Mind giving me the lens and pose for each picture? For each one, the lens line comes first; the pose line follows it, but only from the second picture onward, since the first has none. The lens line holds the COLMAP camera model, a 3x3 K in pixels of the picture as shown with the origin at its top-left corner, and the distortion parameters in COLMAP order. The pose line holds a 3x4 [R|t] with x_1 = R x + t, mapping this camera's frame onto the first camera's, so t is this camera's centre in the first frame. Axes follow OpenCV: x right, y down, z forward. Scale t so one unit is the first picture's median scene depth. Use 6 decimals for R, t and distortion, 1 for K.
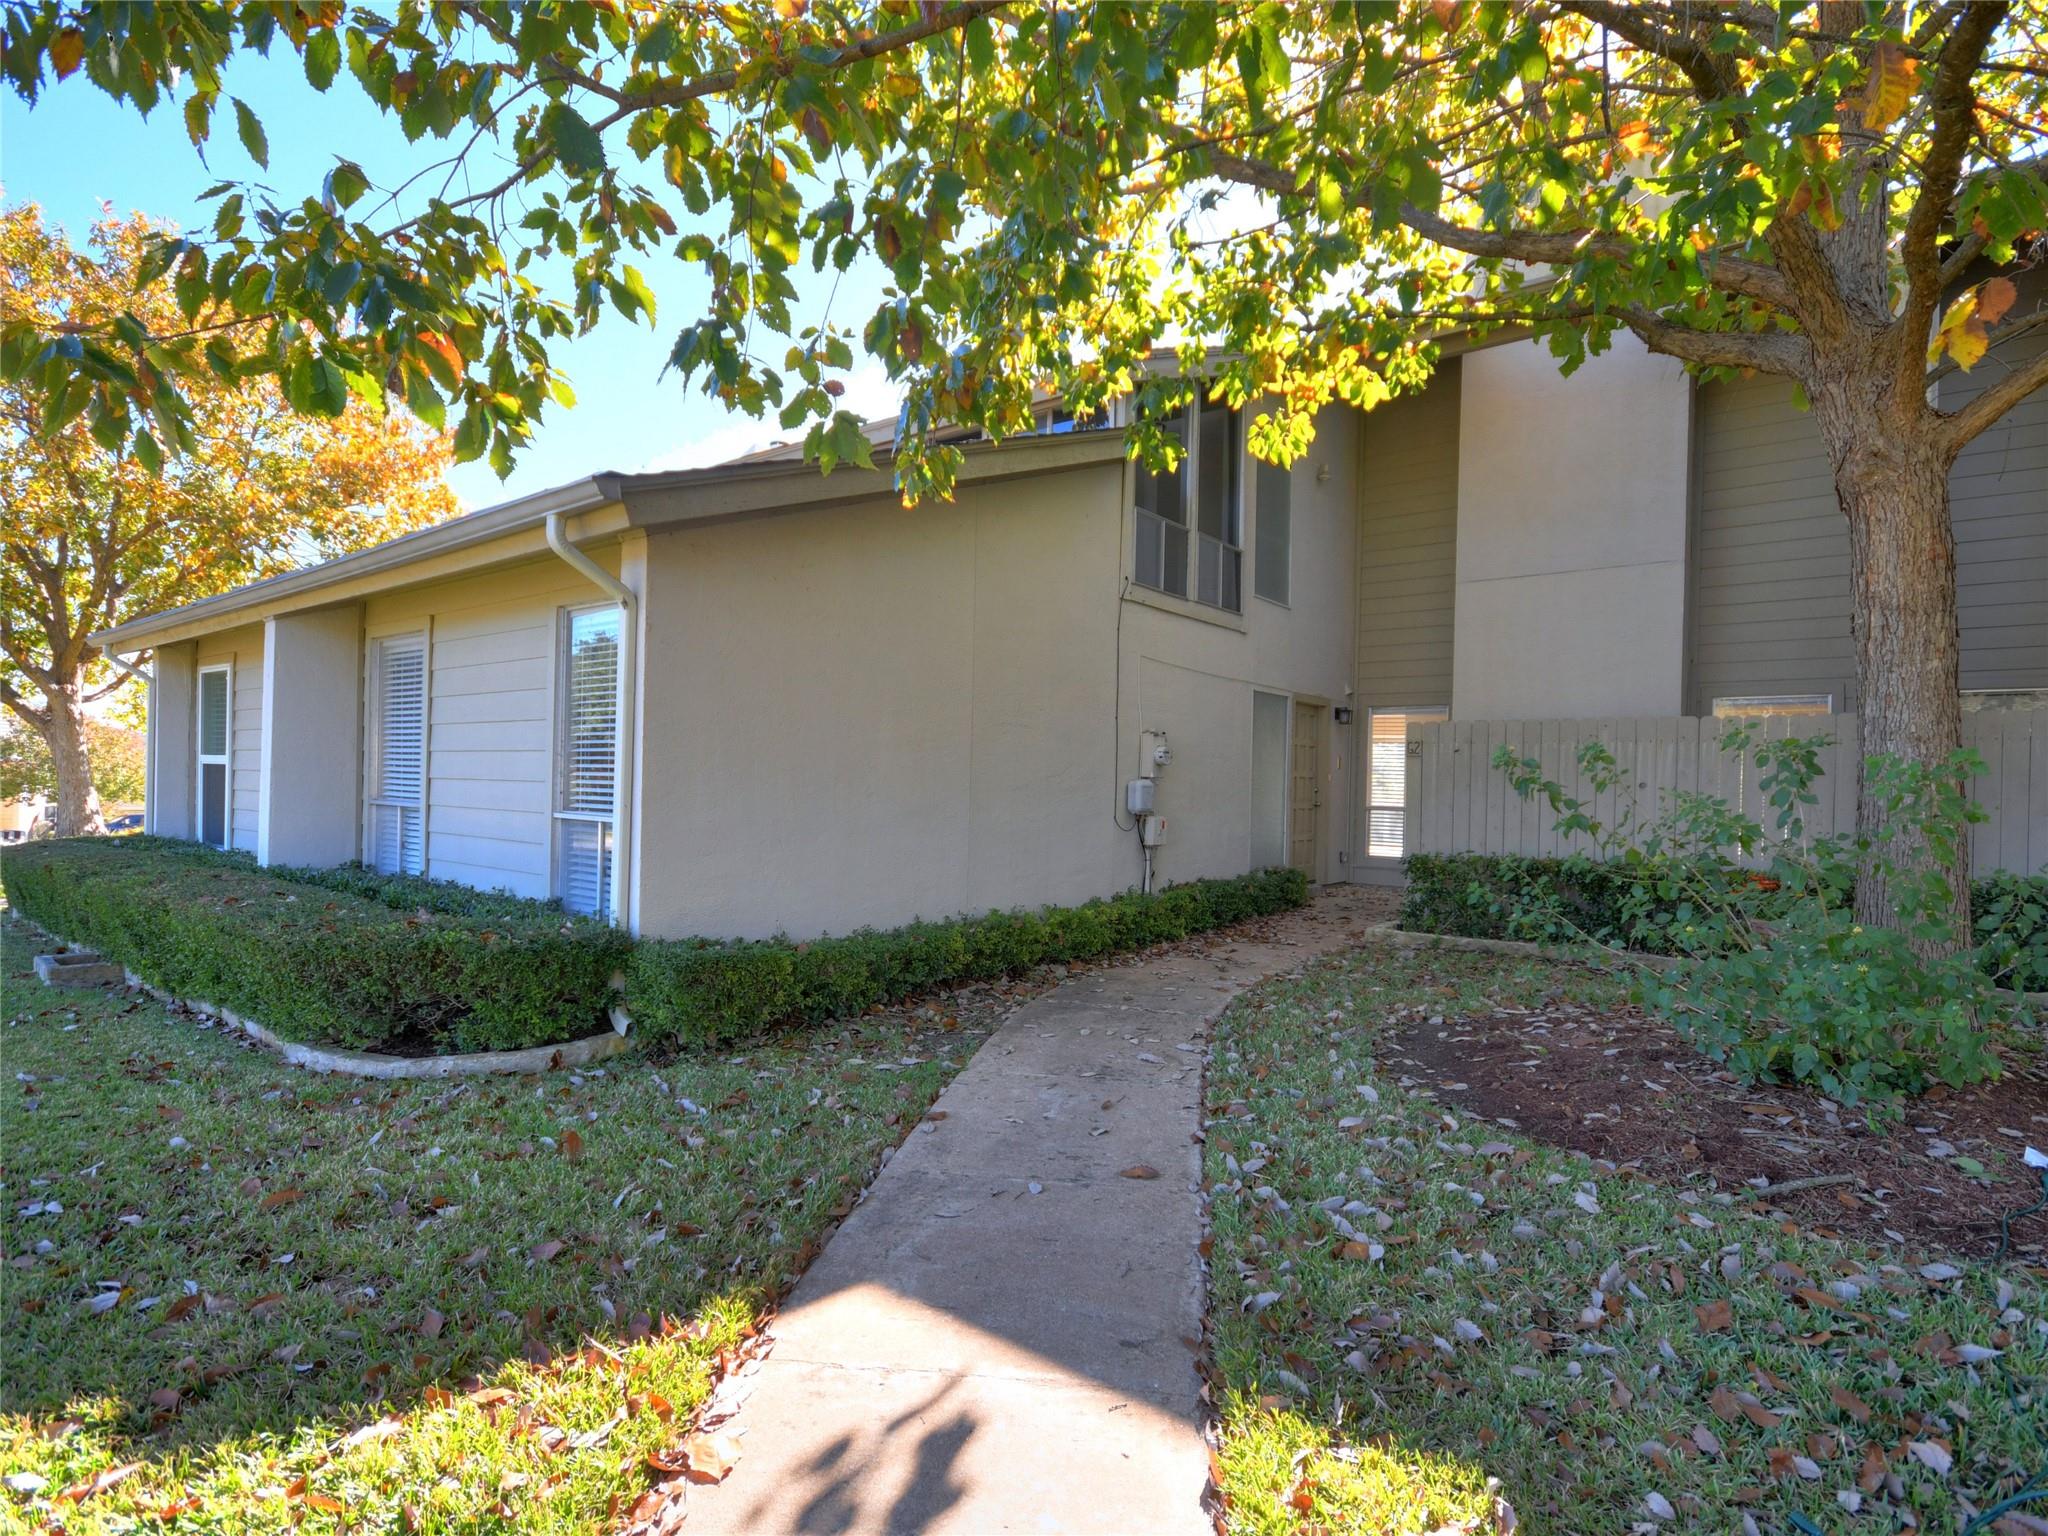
lens RADIAL K [[1013.7, 0, 1024.0], [0, 1013.7, 768.0], [0, 0, 1]] dist [-0.001292, -0.000600]
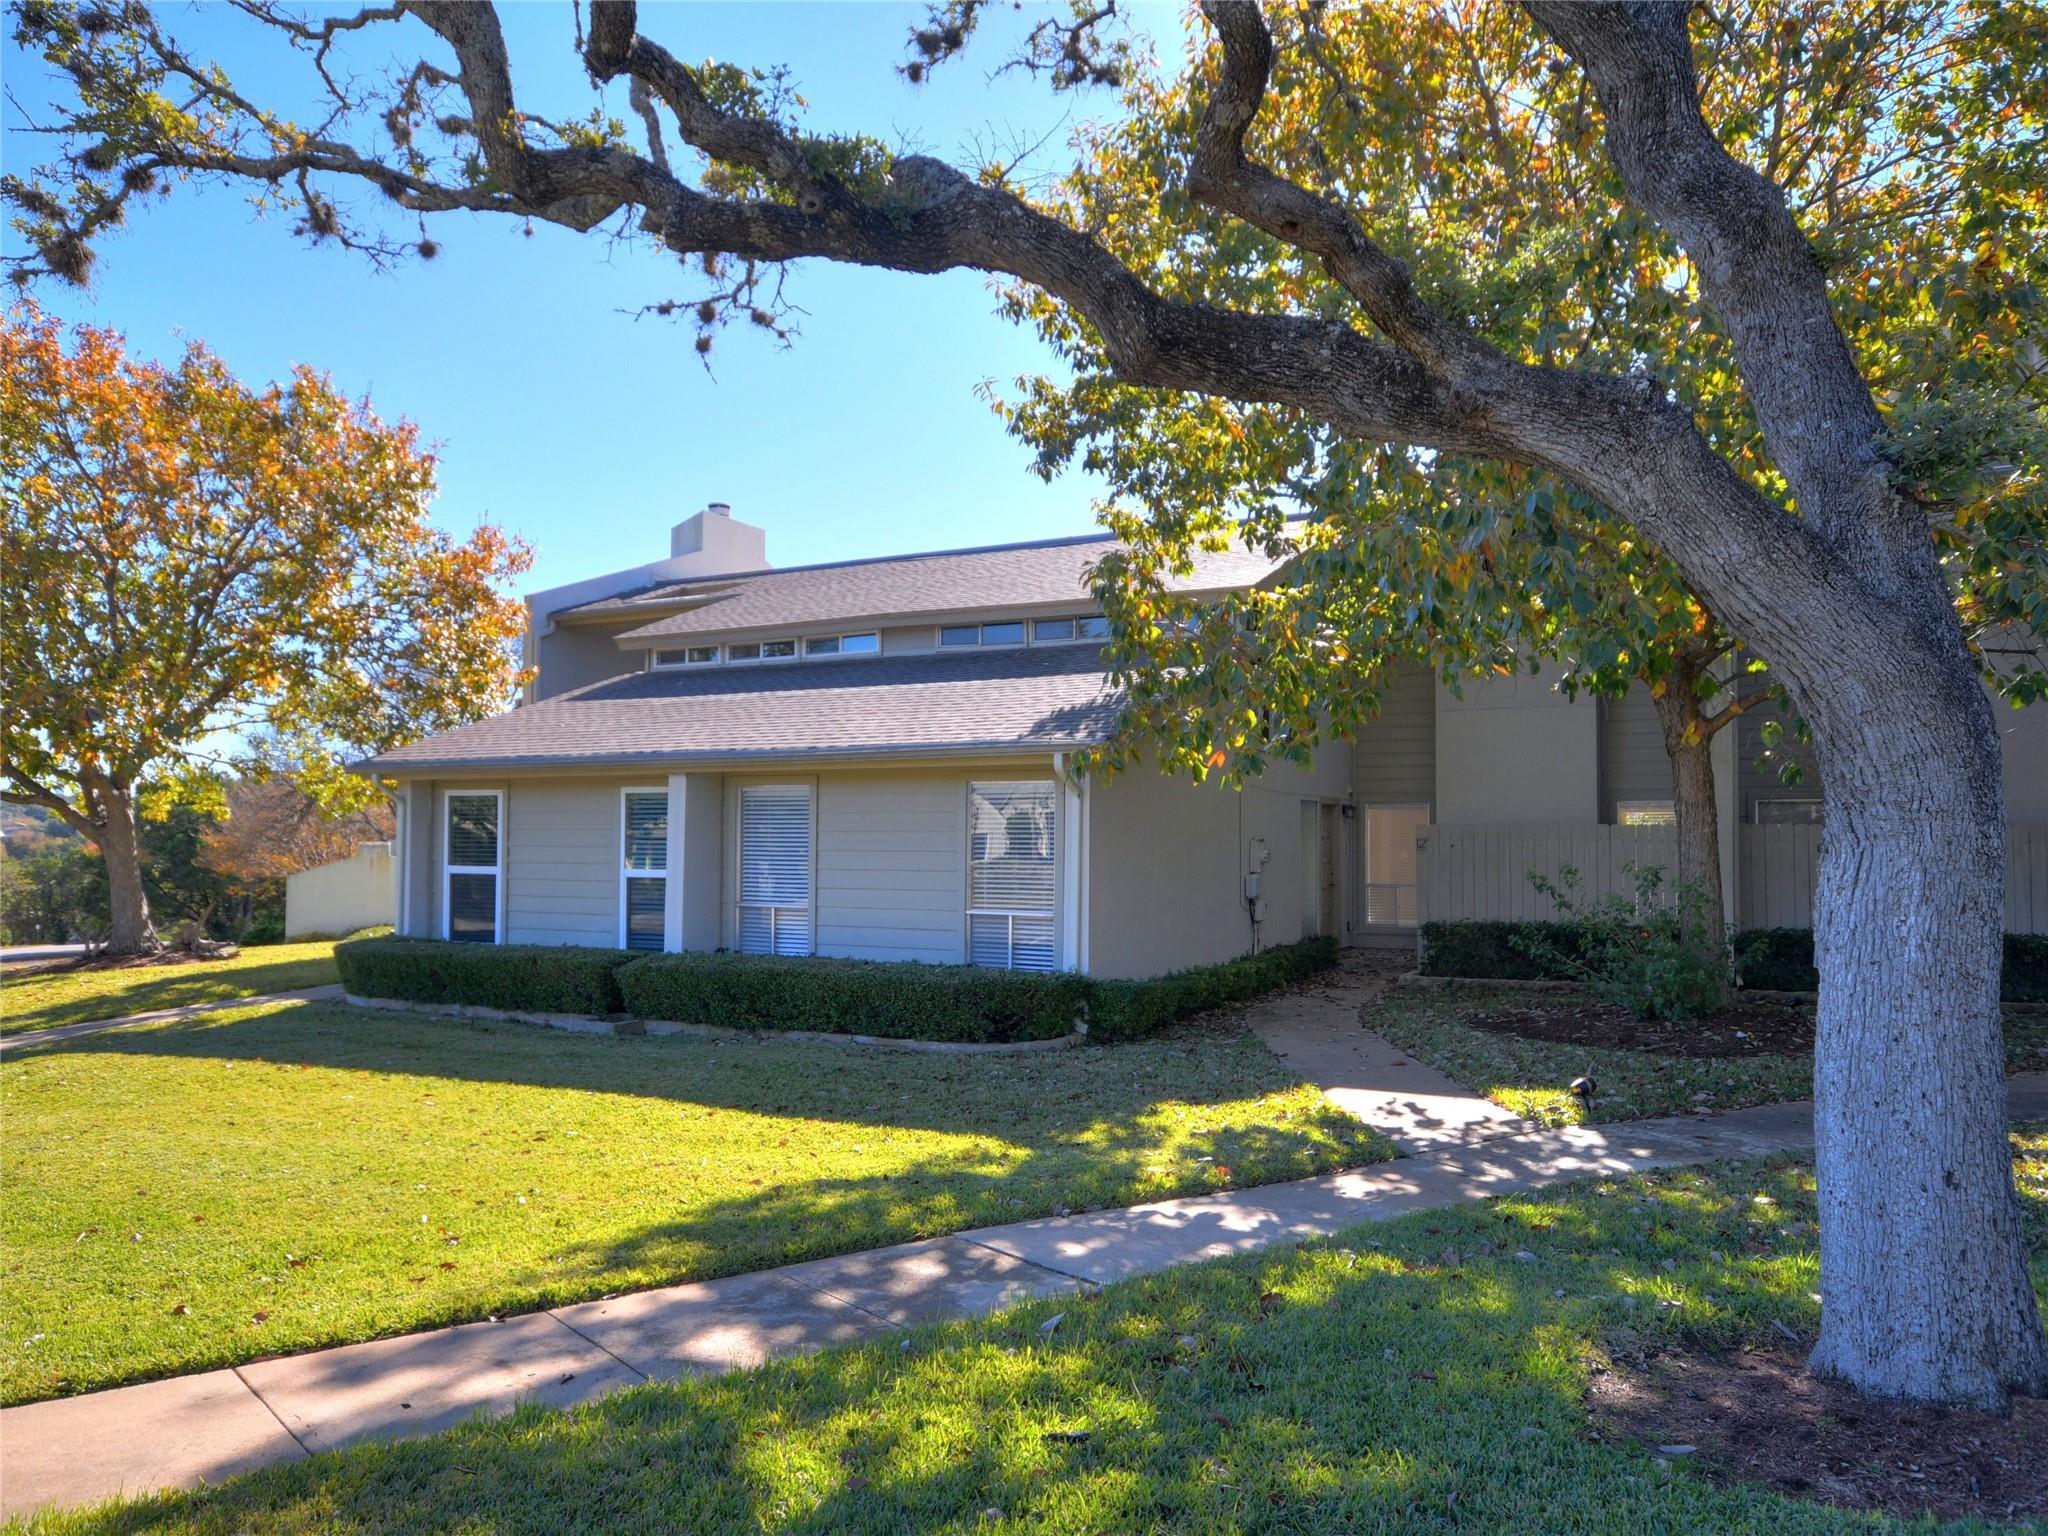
lens RADIAL K [[1333.1, 0, 1024.0], [0, 1333.1, 768.0], [0, 0, 1]] dist [-0.000176, 0.000640]
pose [[0.984350, -0.007601, 0.176062, -0.512441], [0.014561, 0.999161, -0.038272, -0.068278], [-0.175624, 0.040237, 0.983635, -0.759866]]
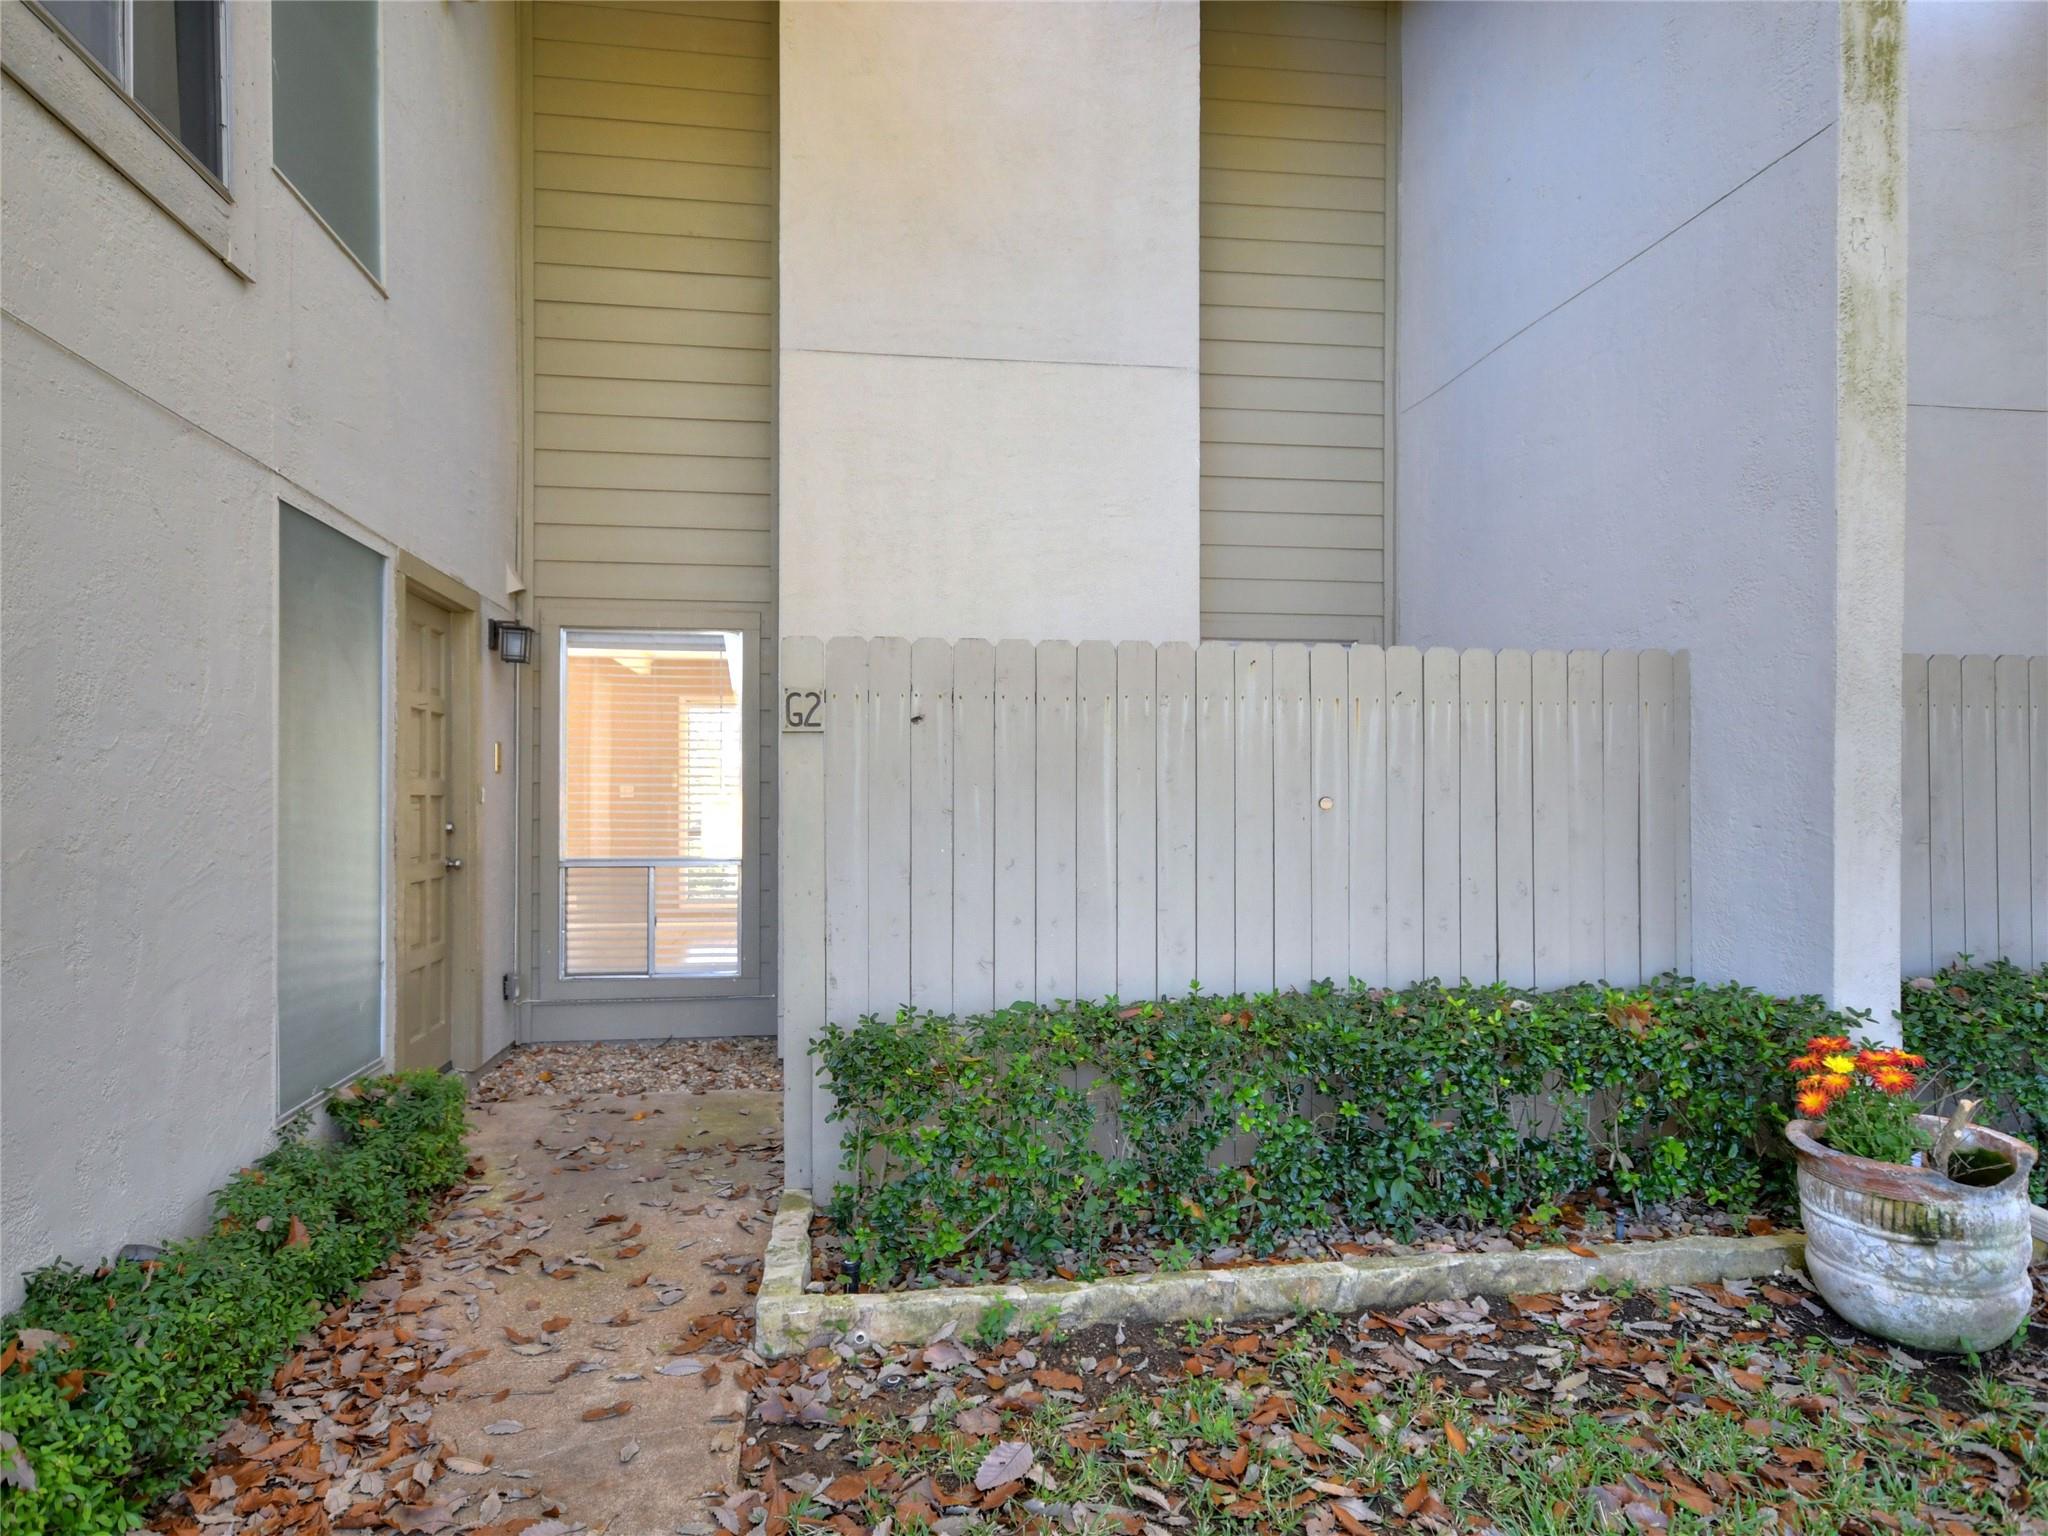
lens RADIAL K [[1241.2, 0, 1024.0], [0, 1241.2, 768.0], [0, 0, 1]] dist [0.047448, 0.000298]
pose [[0.687389, -0.008740, 0.726237, 0.132426], [0.013042, 0.999915, -0.000311, 0.002502], [-0.726172, 0.009685, 0.687445, 0.721255]]
